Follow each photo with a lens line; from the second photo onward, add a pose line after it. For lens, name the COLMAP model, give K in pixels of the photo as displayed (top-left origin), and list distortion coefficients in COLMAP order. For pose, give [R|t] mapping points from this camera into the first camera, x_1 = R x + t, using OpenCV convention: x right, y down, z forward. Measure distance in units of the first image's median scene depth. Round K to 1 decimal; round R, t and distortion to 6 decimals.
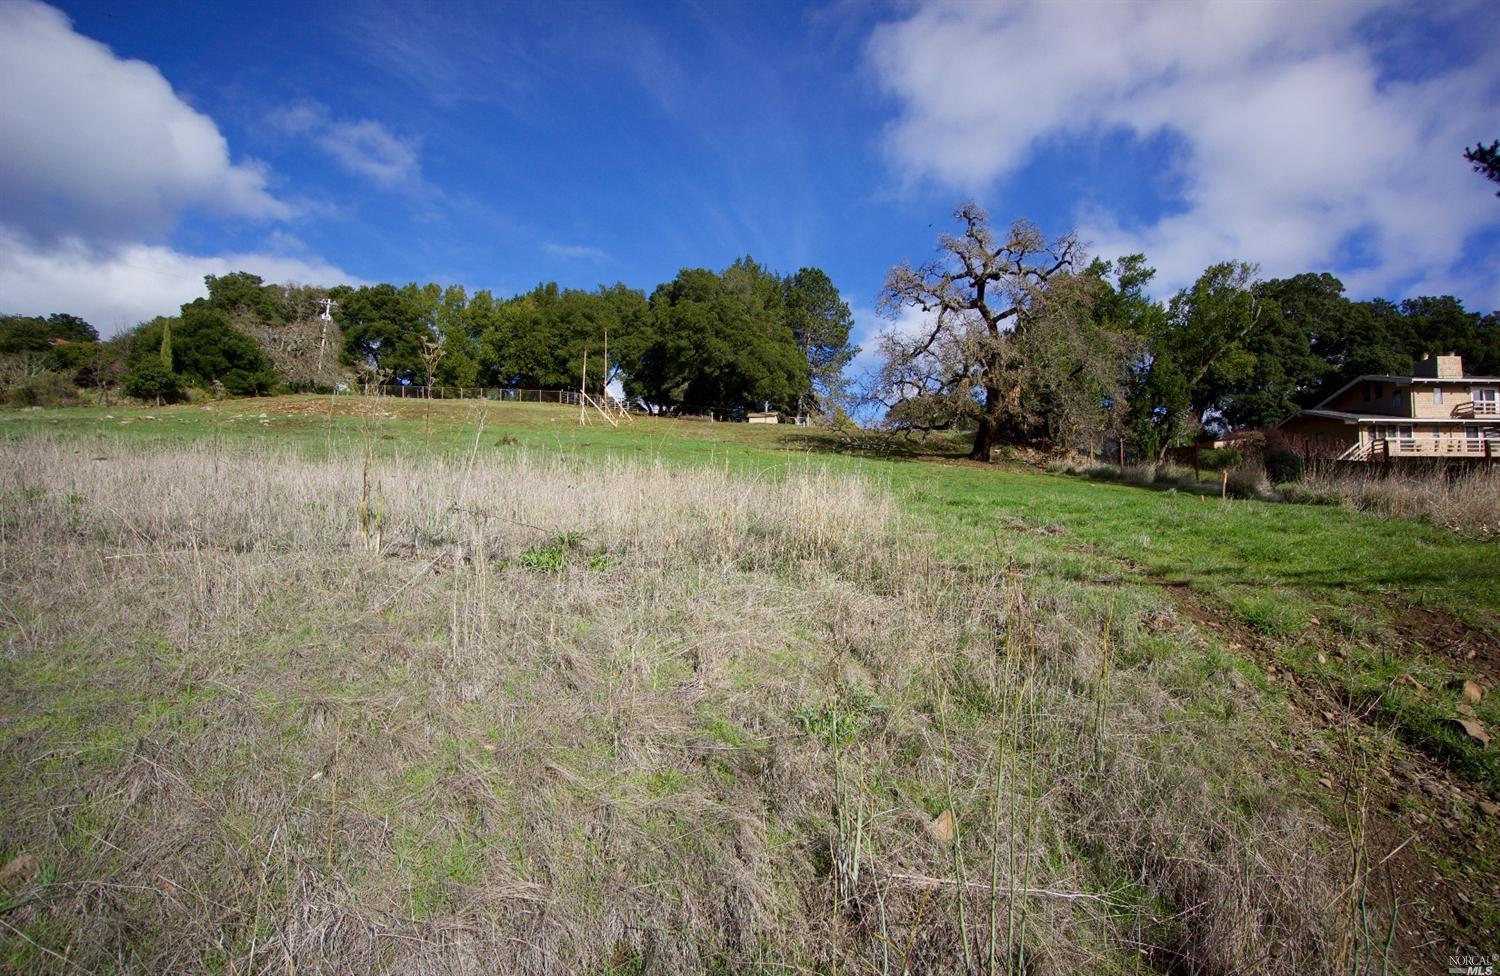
lens RADIAL K [[716.0, 0, 751.0], [0, 716.0, 488.0], [0, 0, 1]] dist [-0.001371, 0.000145]
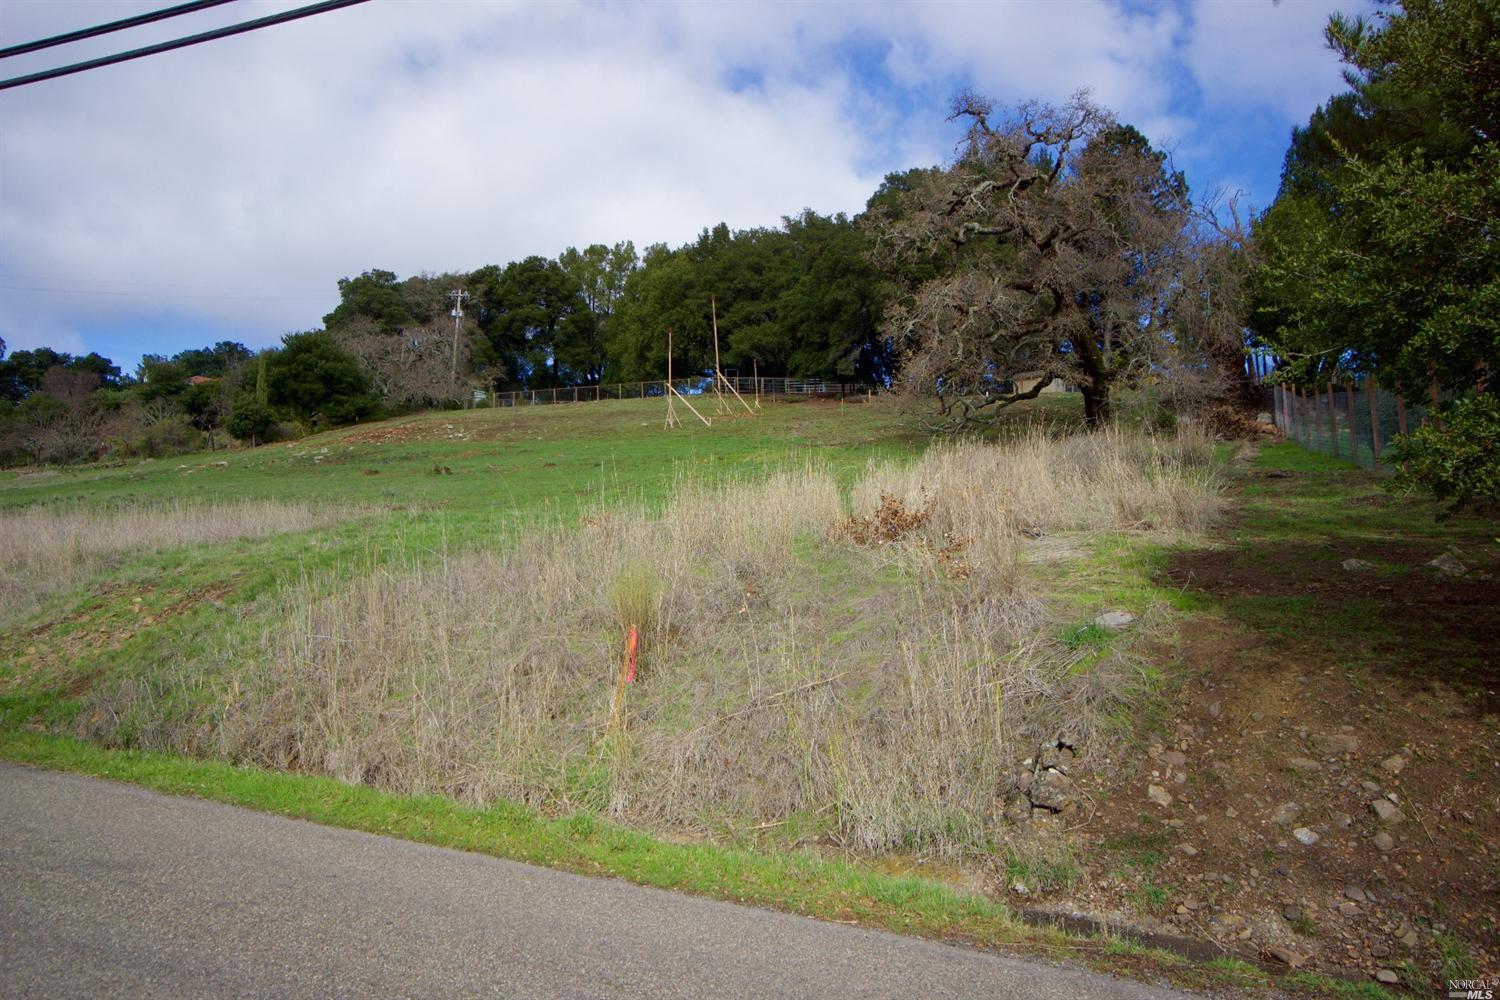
lens RADIAL K [[1164.1, 0, 749.9], [0, 1164.1, 502.1], [0, 0, 1]] dist [0.009858, -0.000415]
pose [[0.918423, -0.059912, -0.391037, 0.234008], [0.061867, 0.998055, -0.007611, 0.005408], [0.390733, -0.017202, 0.920343, -0.092647]]
